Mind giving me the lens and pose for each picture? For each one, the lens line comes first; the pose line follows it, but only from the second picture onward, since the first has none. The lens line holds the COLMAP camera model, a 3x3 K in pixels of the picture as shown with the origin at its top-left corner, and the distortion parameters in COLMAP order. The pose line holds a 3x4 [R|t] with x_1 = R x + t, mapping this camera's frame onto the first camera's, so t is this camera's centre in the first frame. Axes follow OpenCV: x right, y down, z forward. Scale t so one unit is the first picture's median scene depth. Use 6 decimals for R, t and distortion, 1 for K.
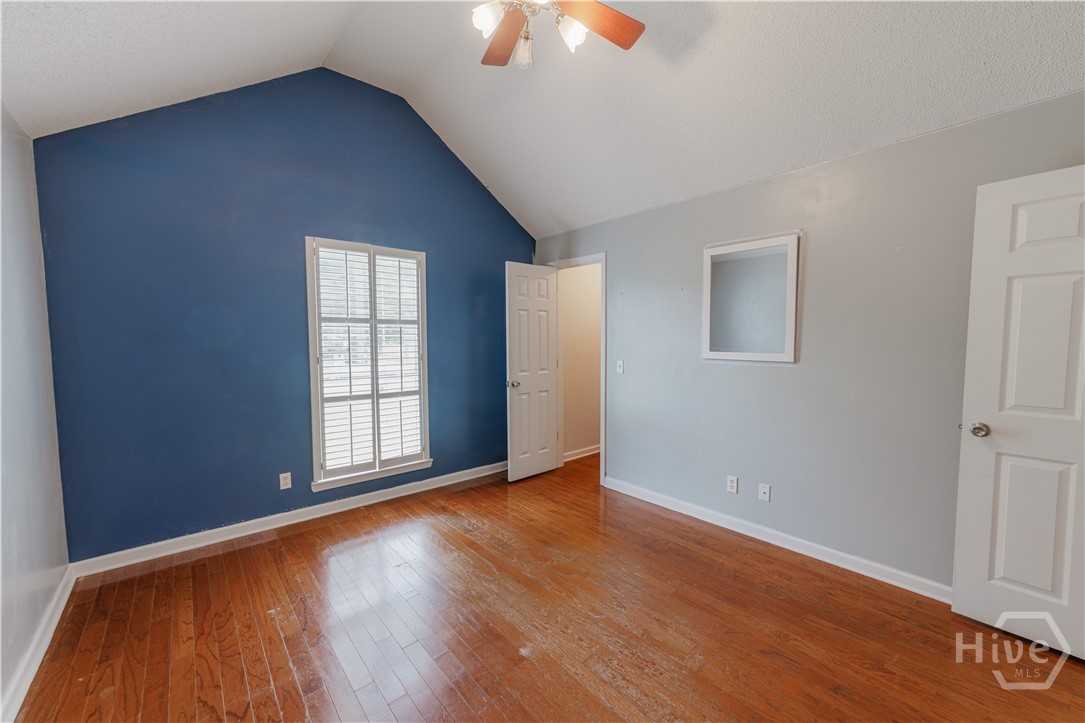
lens RADIAL K [[420.2, 0, 536.0], [0, 420.2, 362.1], [0, 0, 1]] dist [-0.003403, 0.000712]
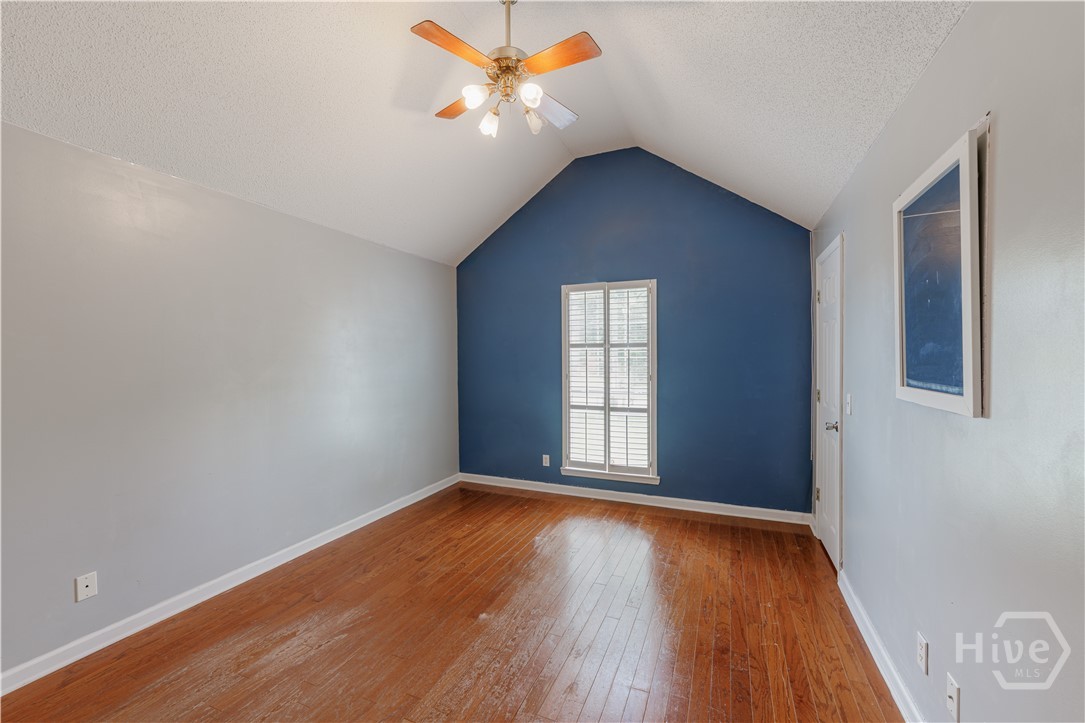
lens RADIAL K [[427.0, 0, 545.1], [0, 427.0, 364.9], [0, 0, 1]] dist [-0.005182, 0.000456]
pose [[0.449119, 0.012907, -0.893379, 0.652091], [-0.049229, 0.998734, -0.010319, -0.022485], [0.892115, 0.048615, 0.449186, 0.318302]]
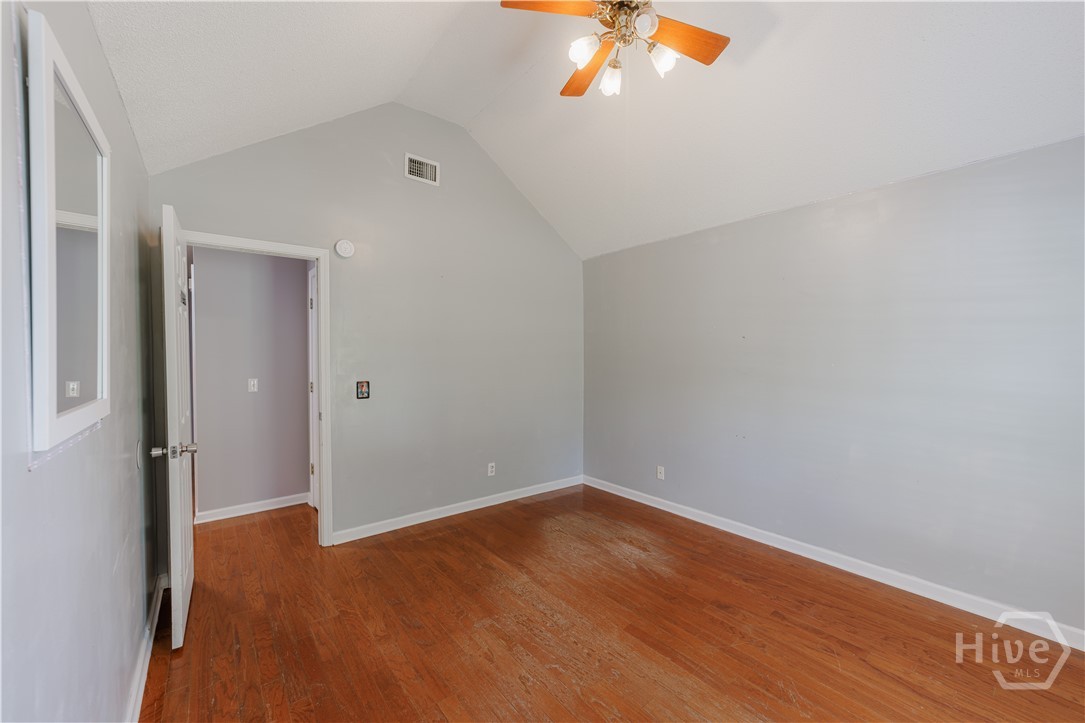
lens RADIAL K [[427.0, 0, 545.1], [0, 427.0, 364.9], [0, 0, 1]] dist [-0.005182, 0.000456]
pose [[-0.999709, 0.003907, 0.023805, 0.090321], [0.005940, 0.996284, 0.085922, -0.074240], [-0.023381, 0.086039, -0.996017, 1.174159]]
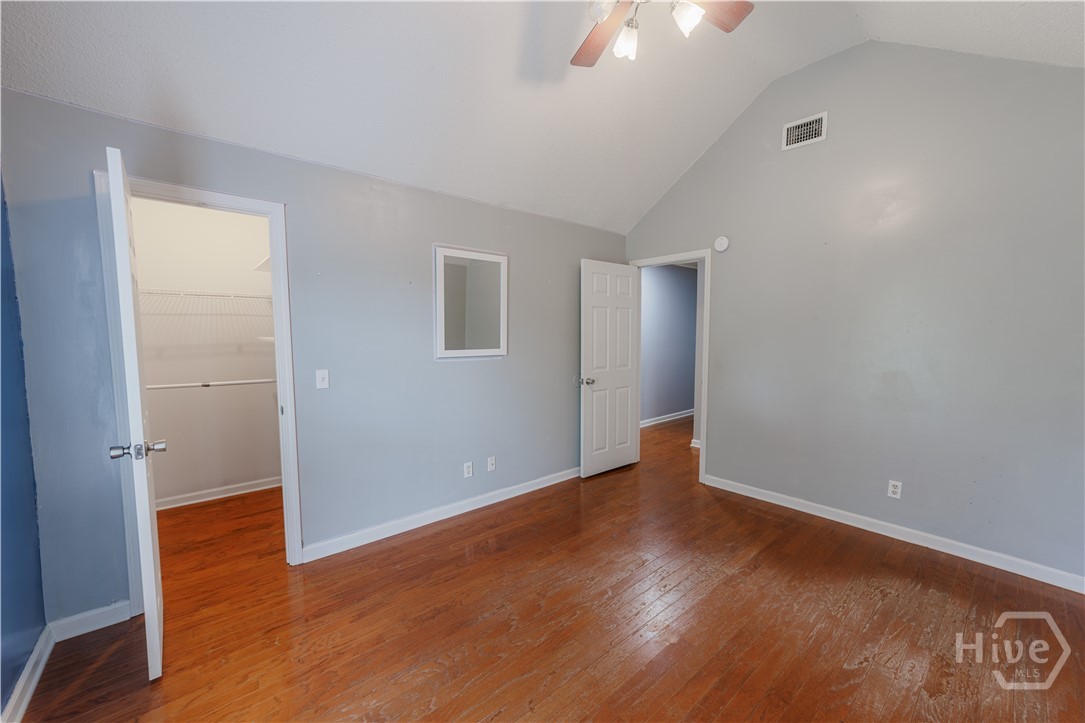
lens RADIAL K [[427.0, 0, 545.1], [0, 427.0, 364.9], [0, 0, 1]] dist [-0.005182, 0.000456]
pose [[-0.010114, -0.066190, 0.997756, -0.576646], [0.064273, 0.995700, 0.066705, -0.040426], [-0.997881, 0.064803, -0.005816, 0.718123]]
